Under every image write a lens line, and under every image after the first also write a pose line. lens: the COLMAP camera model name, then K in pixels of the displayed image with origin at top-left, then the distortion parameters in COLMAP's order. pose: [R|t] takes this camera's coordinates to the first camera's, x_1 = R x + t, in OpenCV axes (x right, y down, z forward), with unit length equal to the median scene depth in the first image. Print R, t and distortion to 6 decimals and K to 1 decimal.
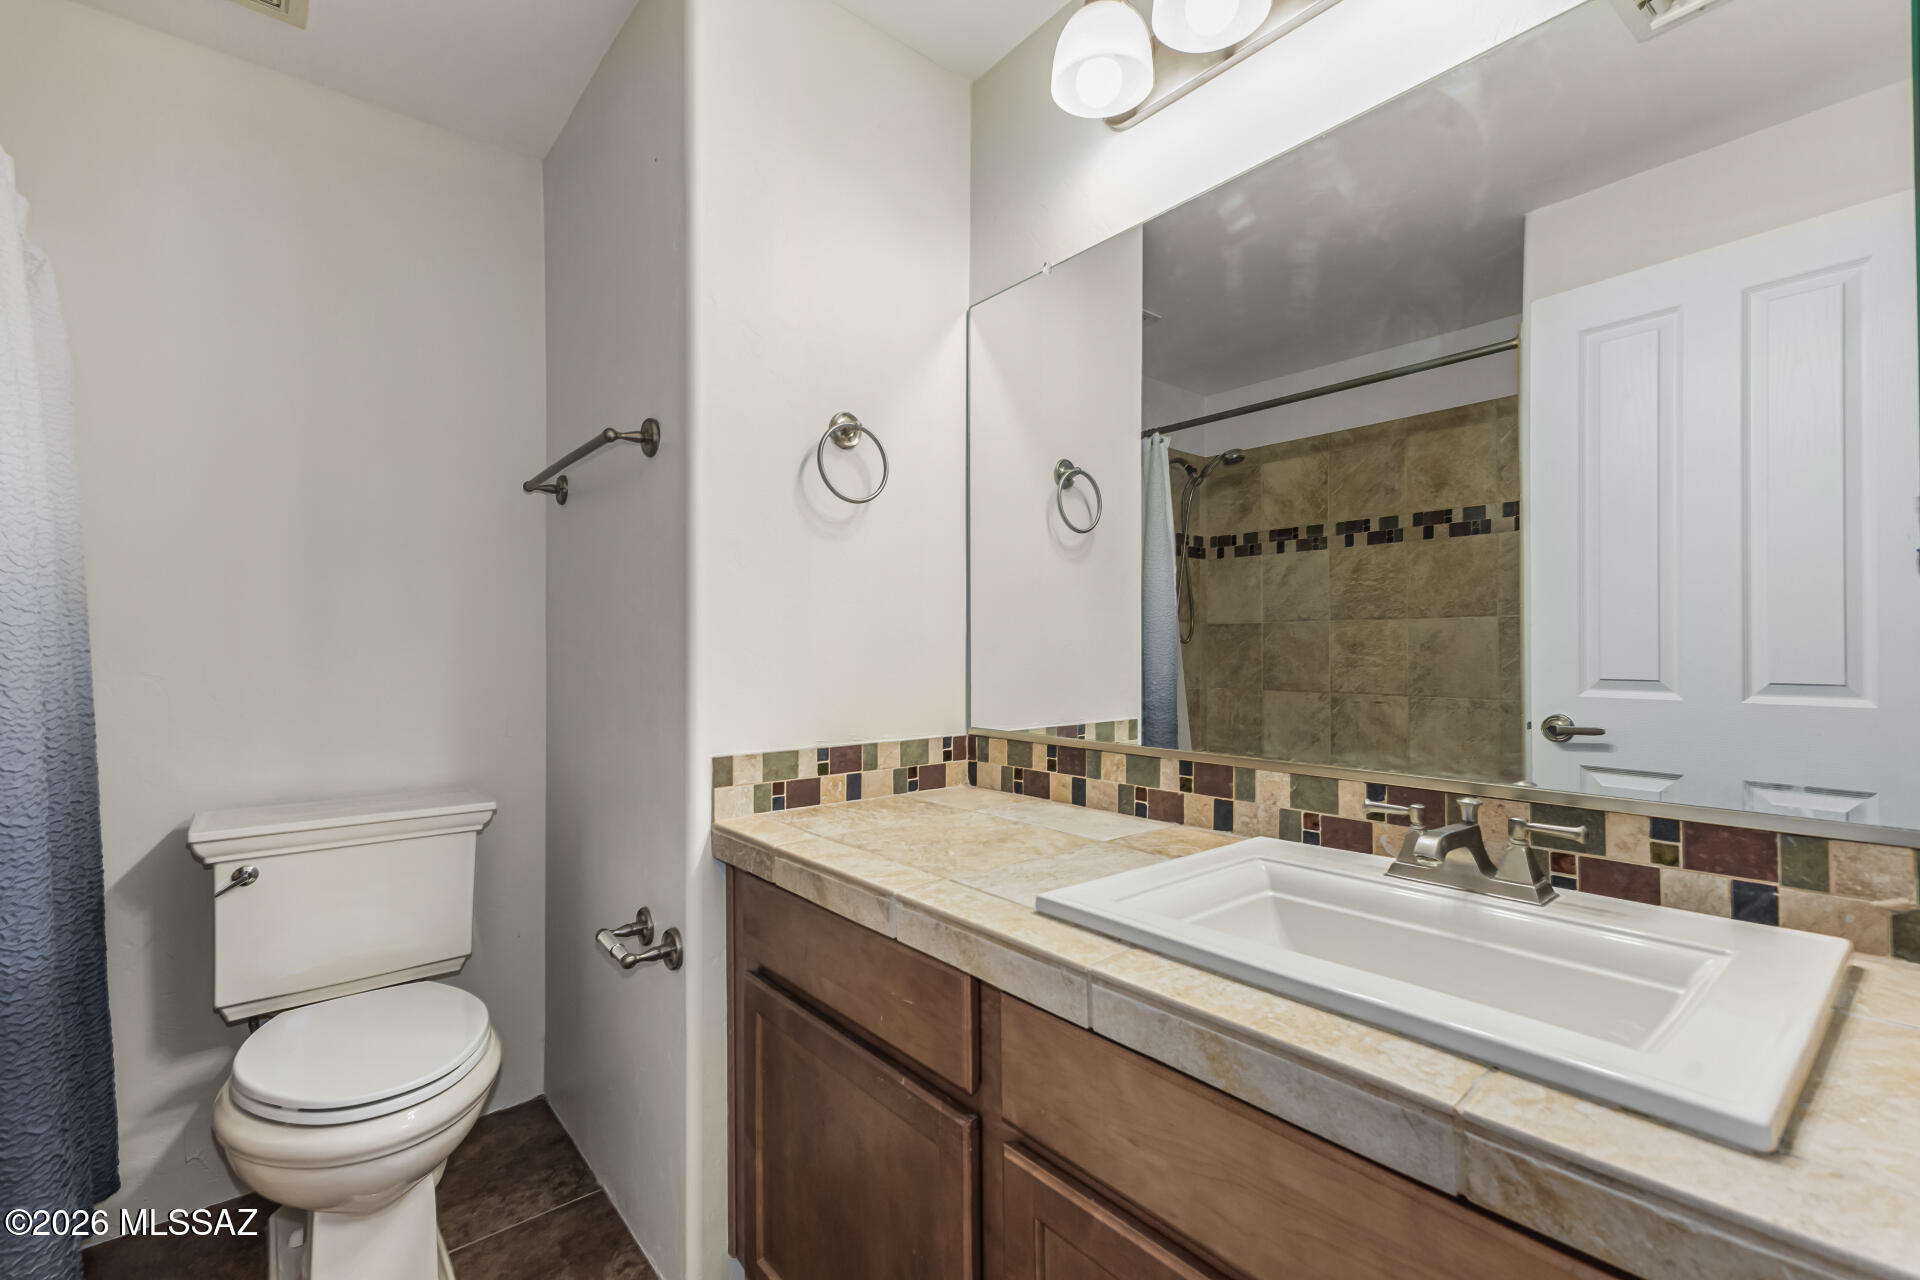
lens RADIAL K [[827.2, 0, 965.0], [0, 827.2, 636.4], [0, 0, 1]] dist [0.003216, -0.000037]
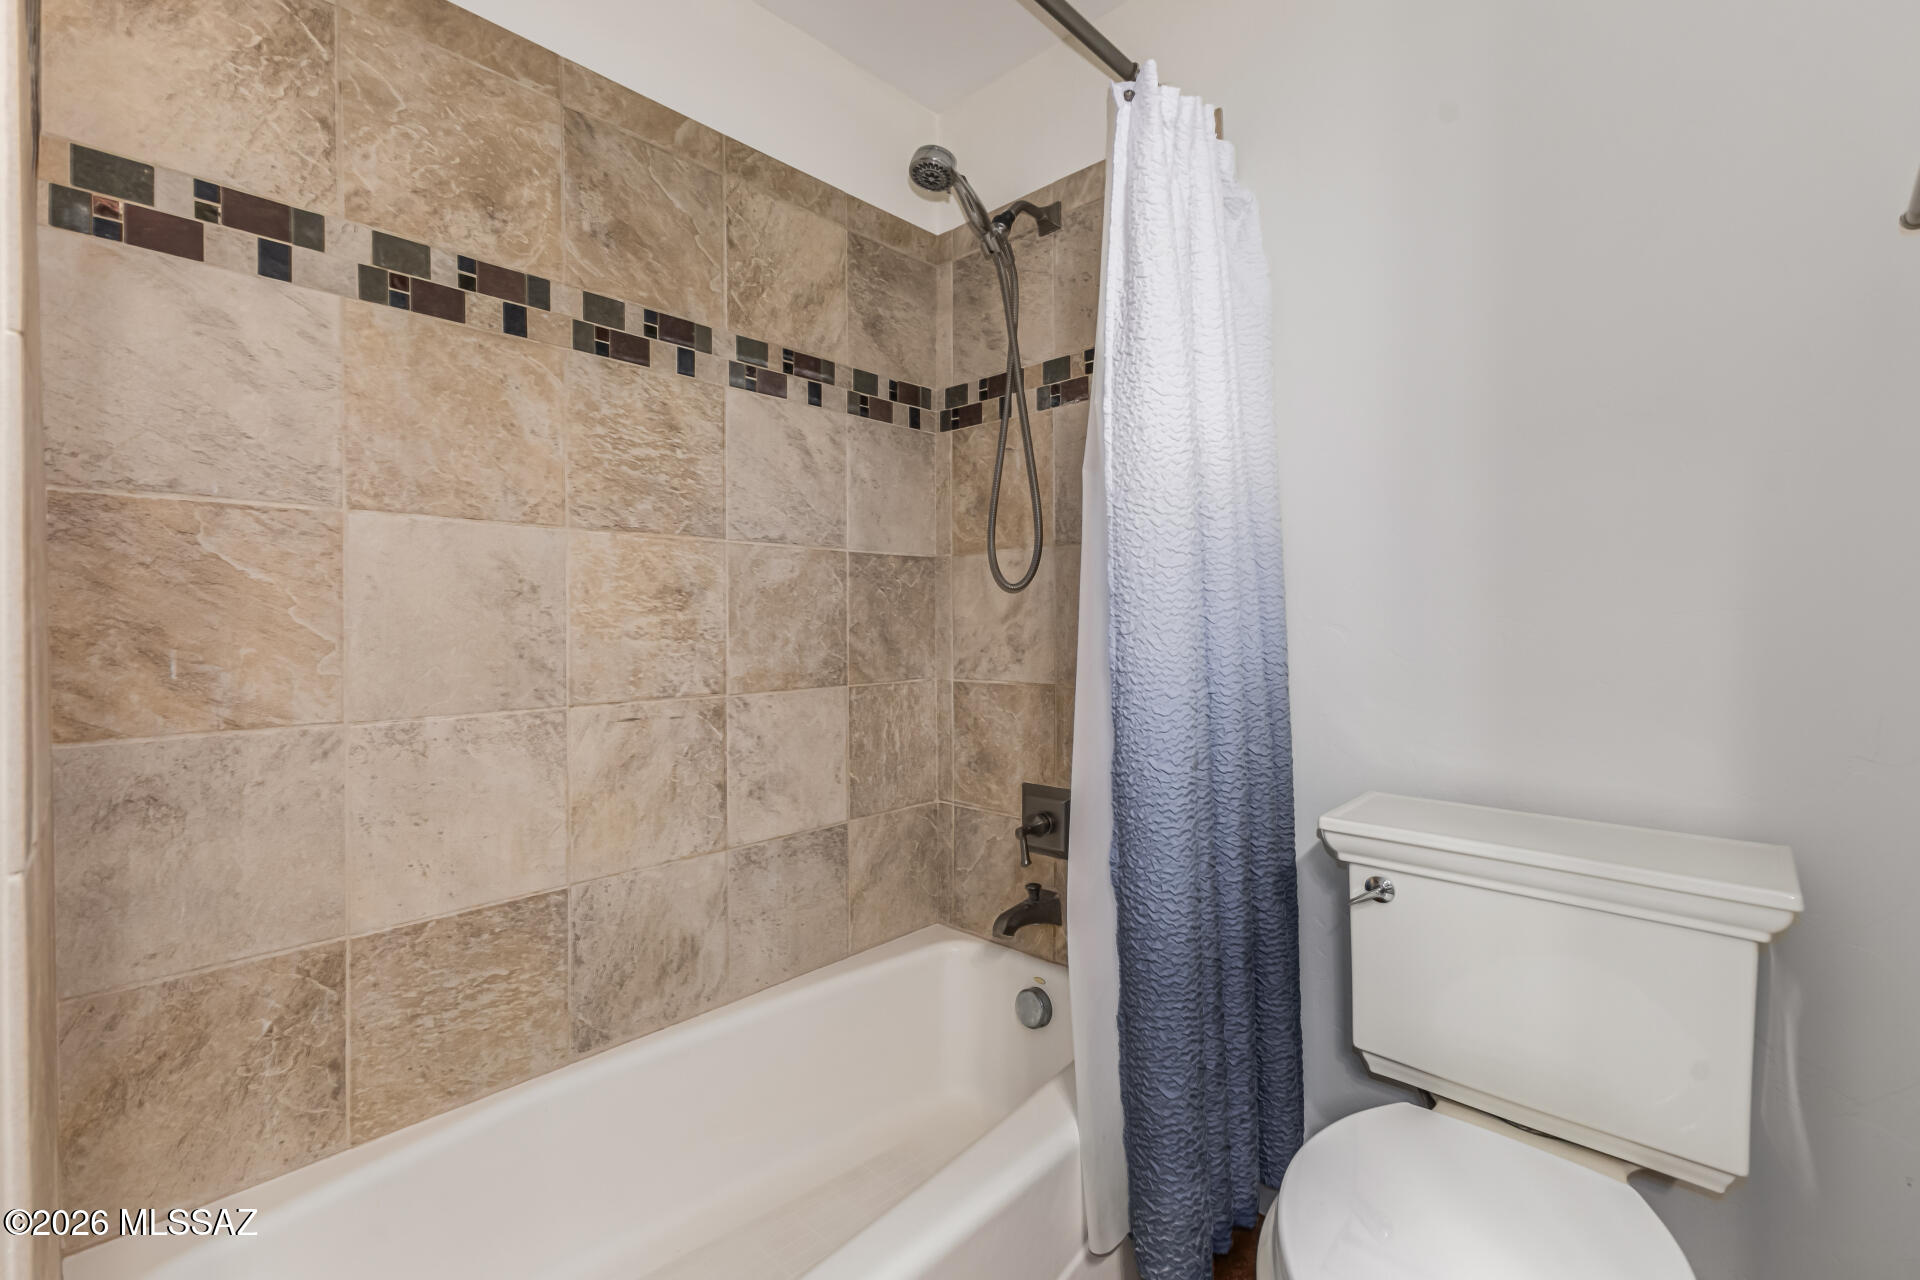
lens RADIAL K [[806.0, 0, 960.0], [0, 806.0, 640.0], [0, 0, 1]] dist [0.008357, -0.000039]
pose [[0.090879, 0.015621, -0.995739, -0.209919], [0.022694, 0.999585, 0.017752, 0.049597], [0.995603, -0.024211, 0.090487, 0.653912]]
